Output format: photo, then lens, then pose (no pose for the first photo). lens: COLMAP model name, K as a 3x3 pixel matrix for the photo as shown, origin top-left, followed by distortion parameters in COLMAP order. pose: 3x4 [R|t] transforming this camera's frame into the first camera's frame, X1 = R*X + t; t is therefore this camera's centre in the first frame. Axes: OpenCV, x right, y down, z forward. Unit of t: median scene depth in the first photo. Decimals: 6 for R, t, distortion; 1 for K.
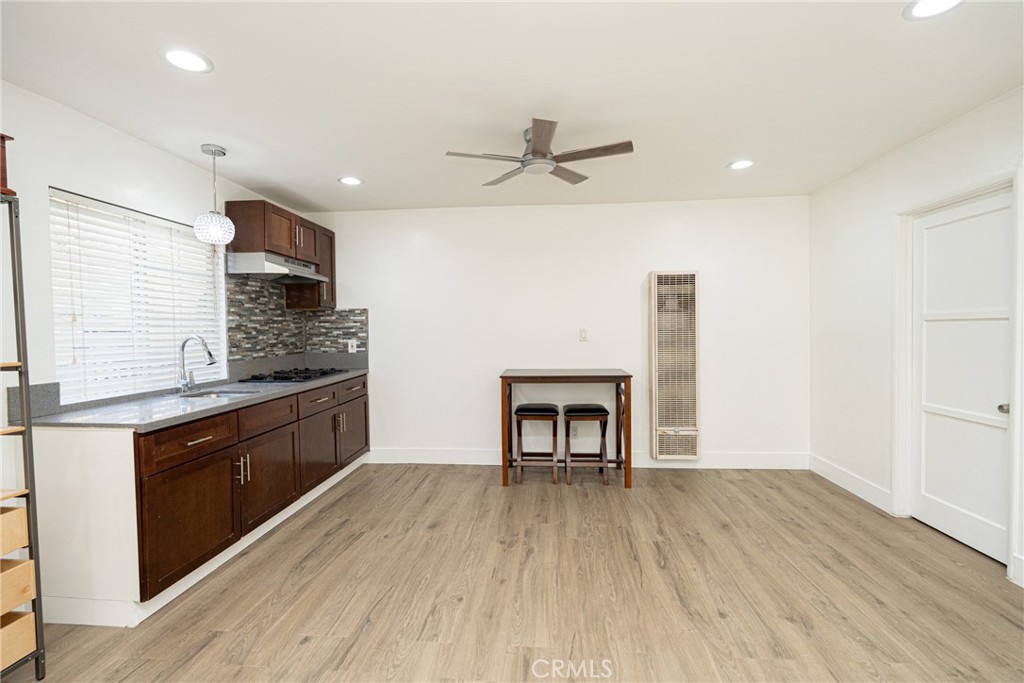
lens RADIAL K [[454.9, 0, 509.9], [0, 454.9, 341.0], [0, 0, 1]] dist [-0.002315, 0.001081]
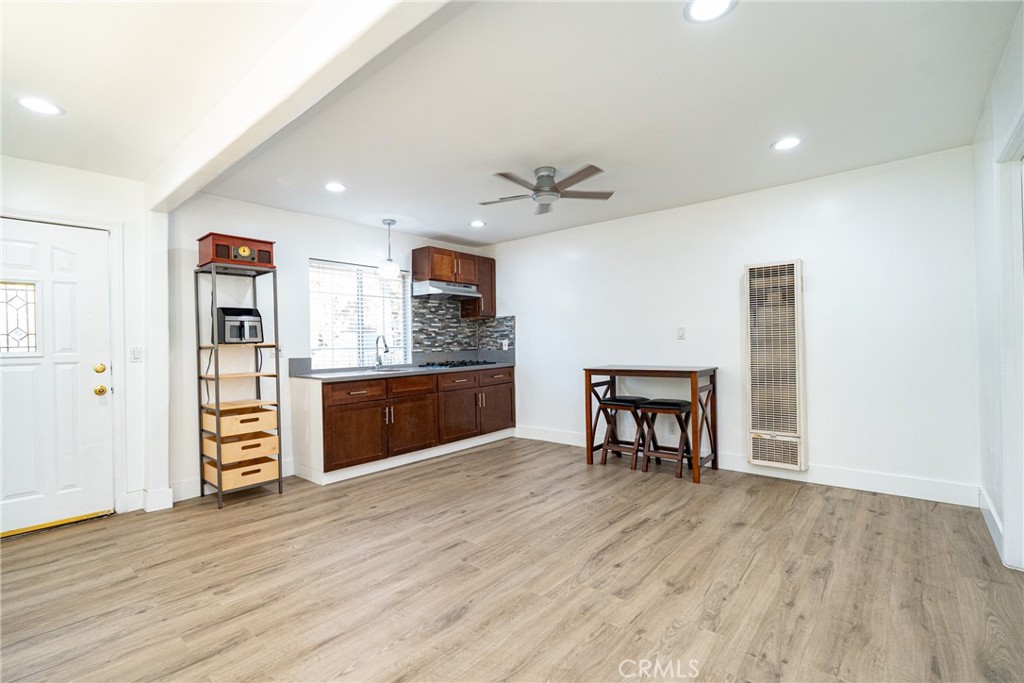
lens RADIAL K [[454.9, 0, 517.6], [0, 454.9, 342.3], [0, 0, 1]] dist [-0.002315, 0.001081]
pose [[0.820231, -0.004525, -0.572015, 0.529984], [-0.007350, 0.999803, -0.018449, 0.033846], [0.571985, 0.019337, 0.820036, -0.059609]]
